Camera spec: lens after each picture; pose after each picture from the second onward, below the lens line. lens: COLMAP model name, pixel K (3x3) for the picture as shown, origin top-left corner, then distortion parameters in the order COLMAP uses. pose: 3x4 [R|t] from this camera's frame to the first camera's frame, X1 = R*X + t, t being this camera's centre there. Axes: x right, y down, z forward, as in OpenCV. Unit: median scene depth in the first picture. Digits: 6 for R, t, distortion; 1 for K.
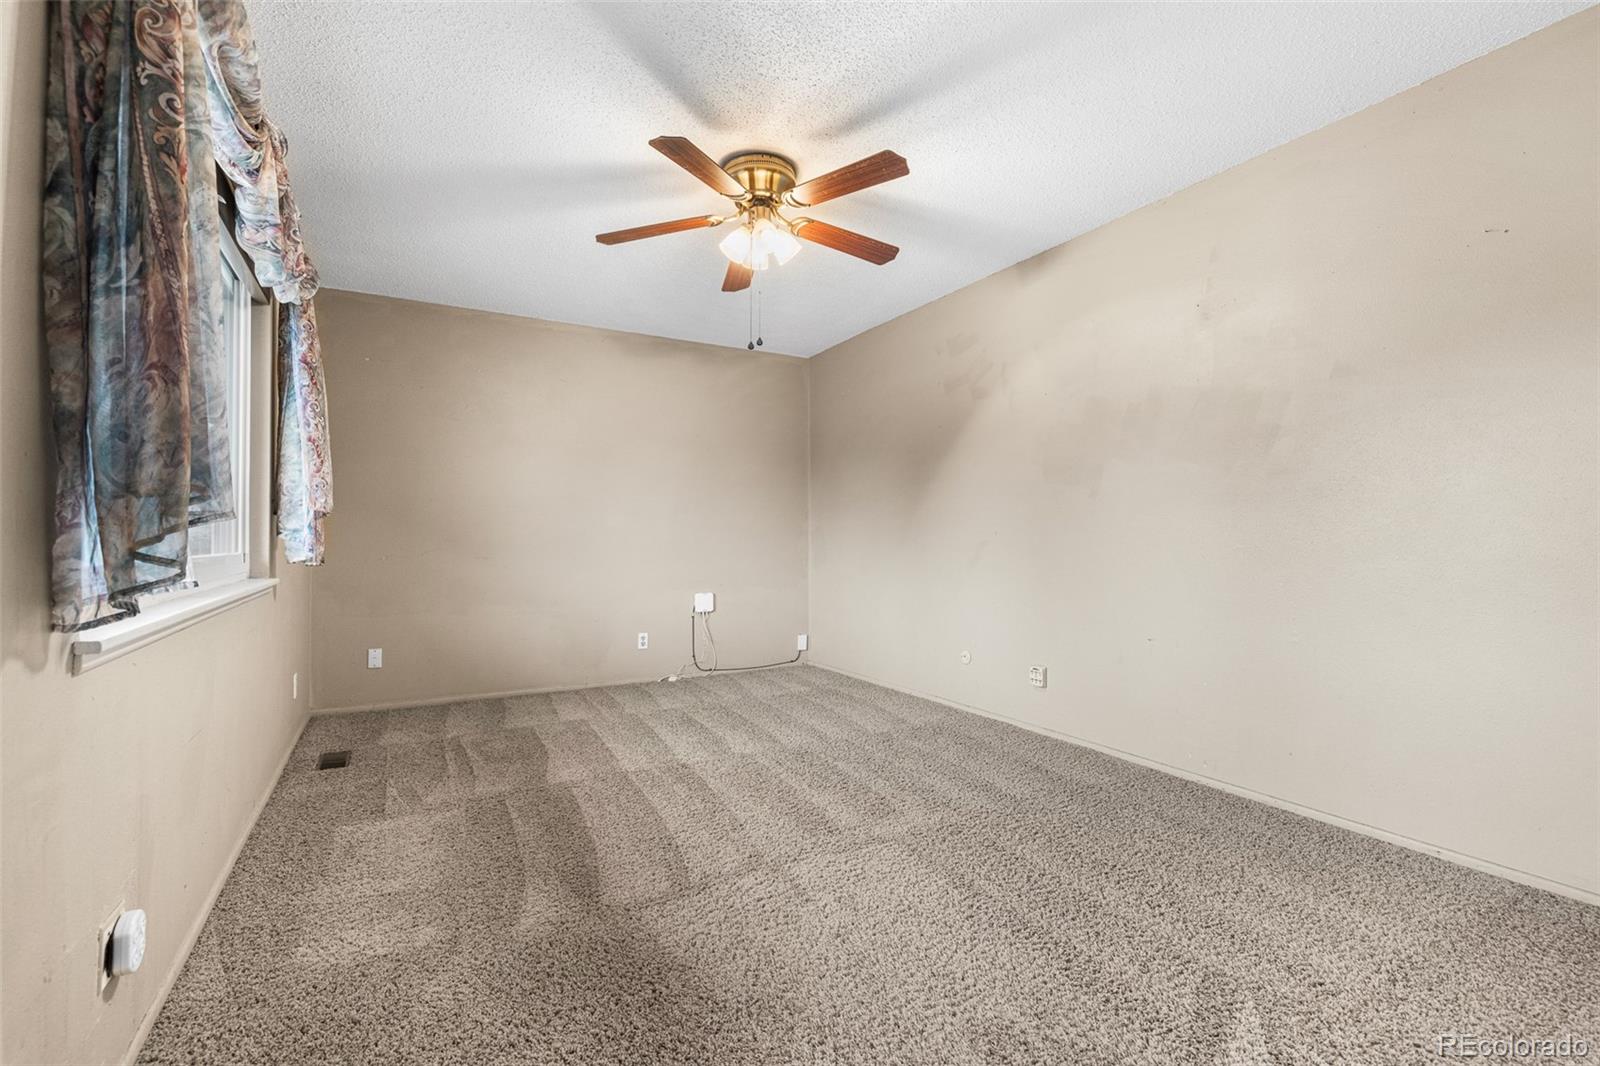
lens RADIAL K [[699.2, 0, 799.2], [0, 699.2, 535.8], [0, 0, 1]] dist [-0.008108, 0.001453]
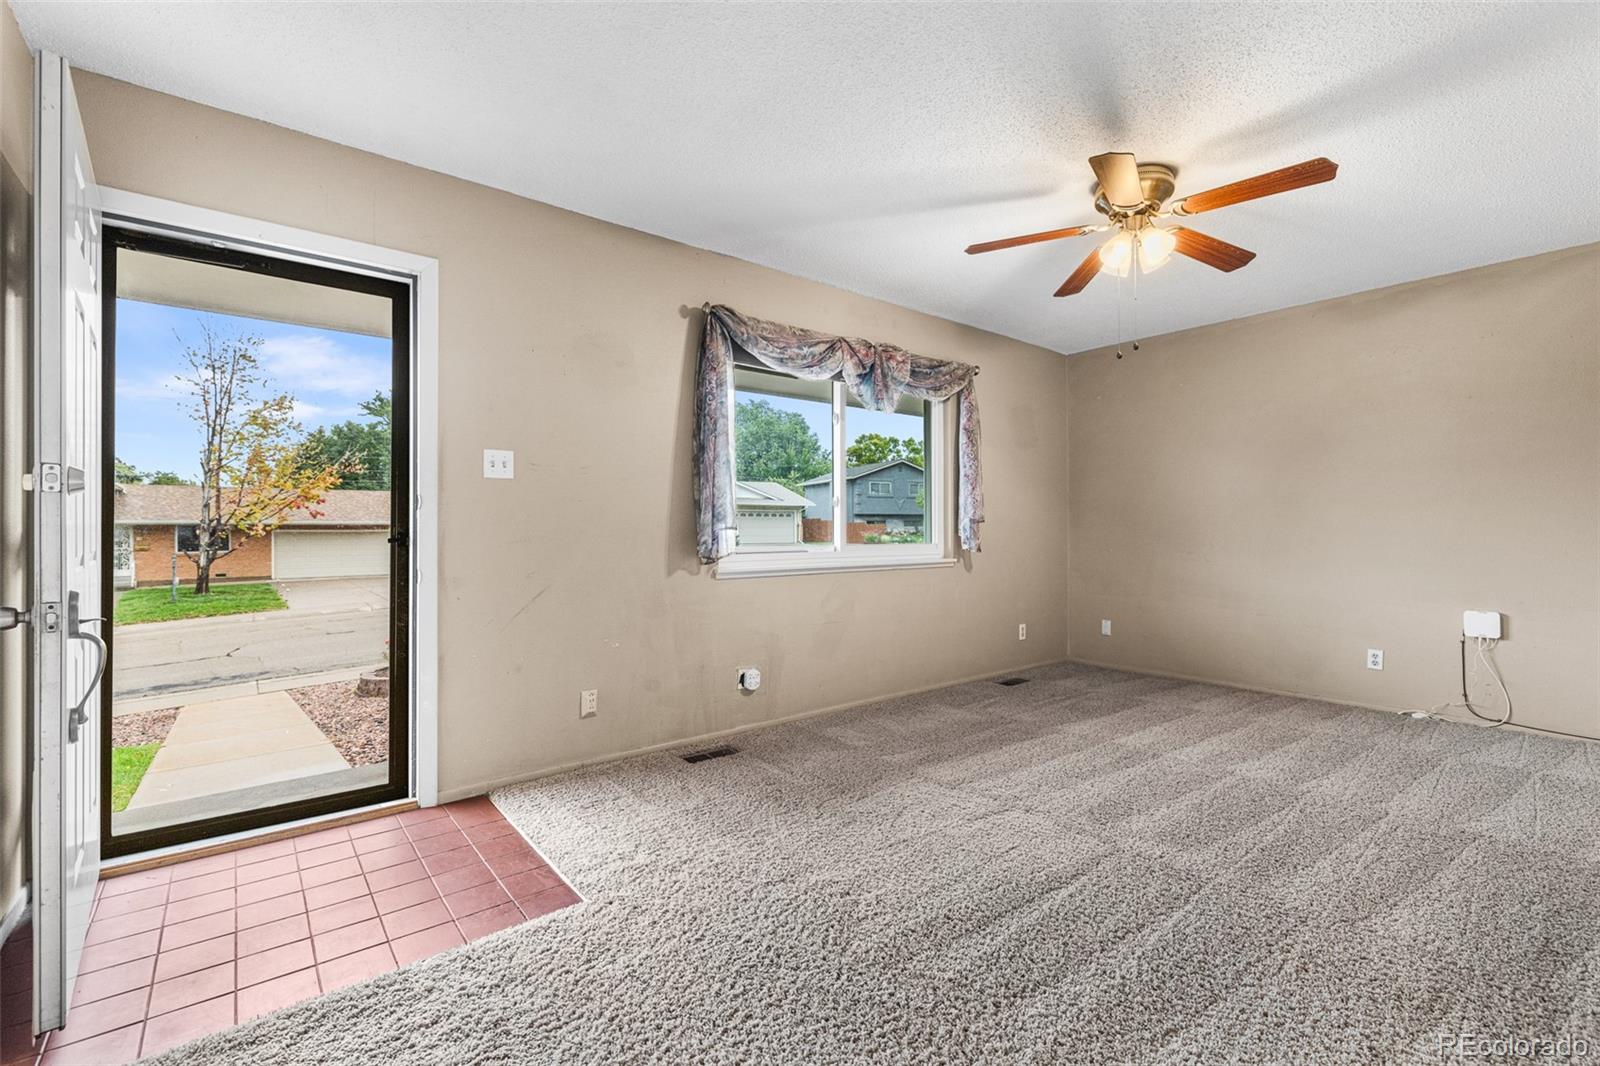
lens RADIAL K [[699.2, 0, 797.6], [0, 699.2, 532.6], [0, 0, 1]] dist [-0.008108, 0.001453]
pose [[0.159936, 0.002641, -0.987124, 0.831133], [0.003220, 0.999990, 0.003197, -0.009469], [0.987122, -0.003689, 0.159926, 0.323429]]
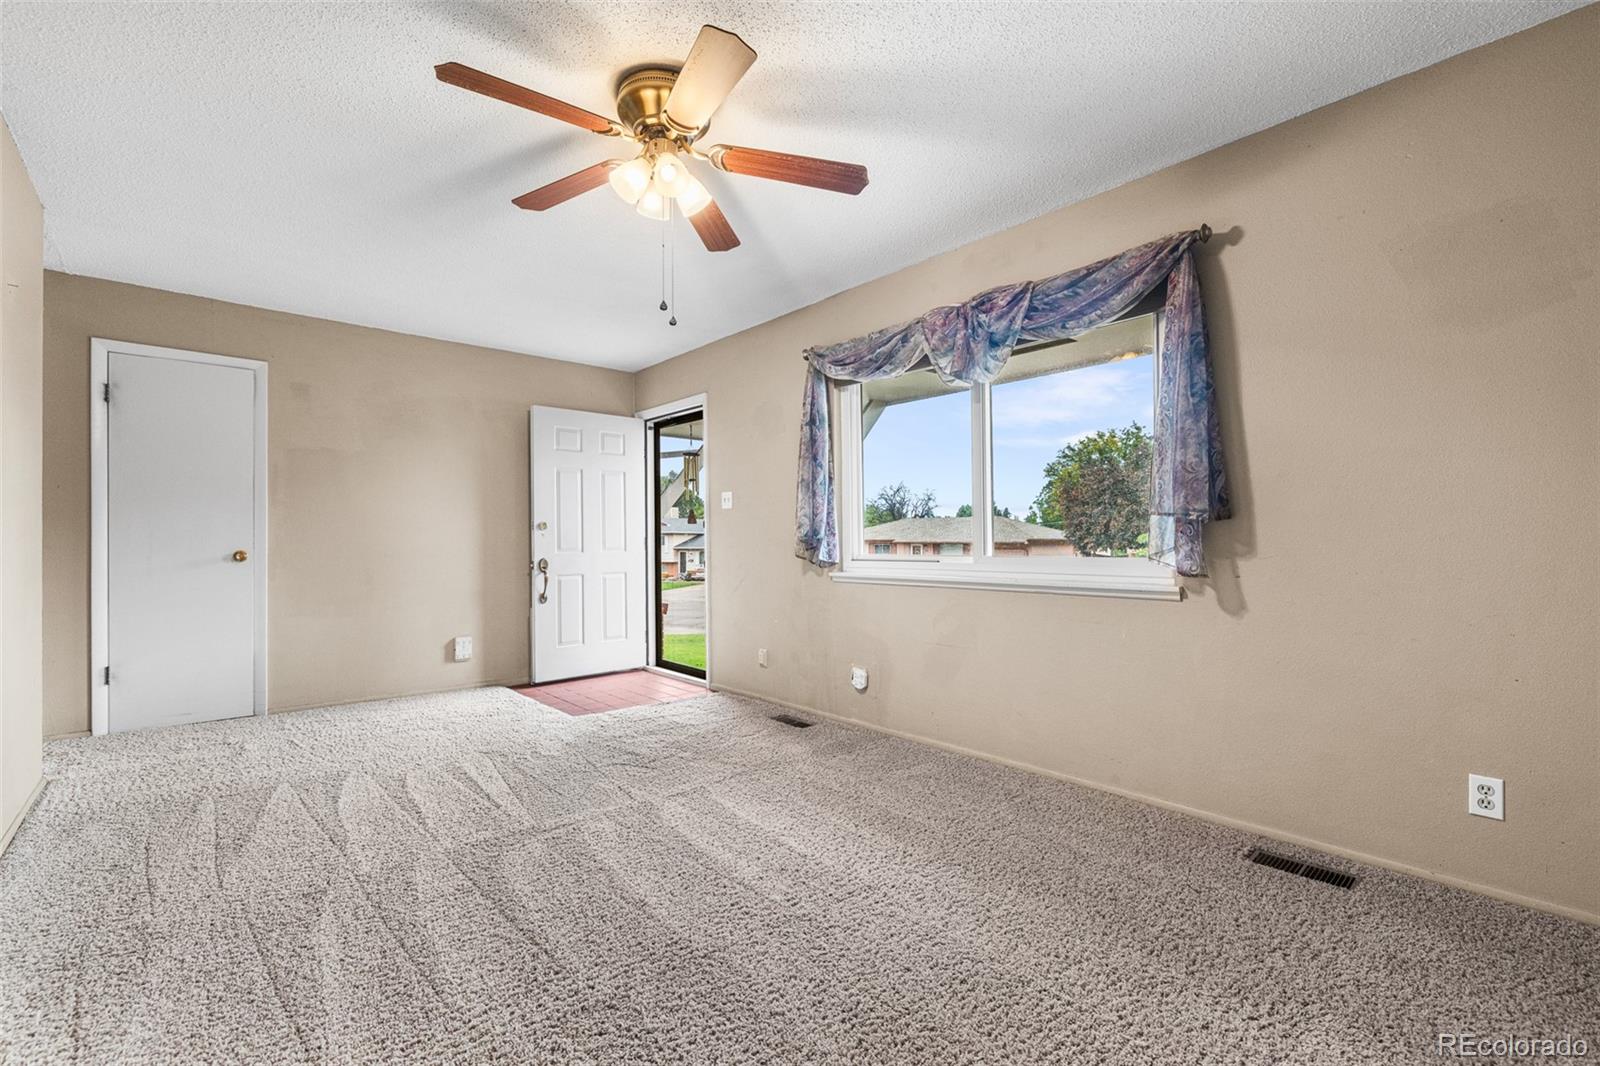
lens RADIAL K [[699.2, 0, 798.1], [0, 699.2, 535.6], [0, 0, 1]] dist [-0.008108, 0.001453]
pose [[-0.981390, -0.008322, -0.191843, -0.056879], [-0.004532, 0.999786, -0.020185, 0.013314], [0.191970, -0.018940, -0.981218, 1.742582]]
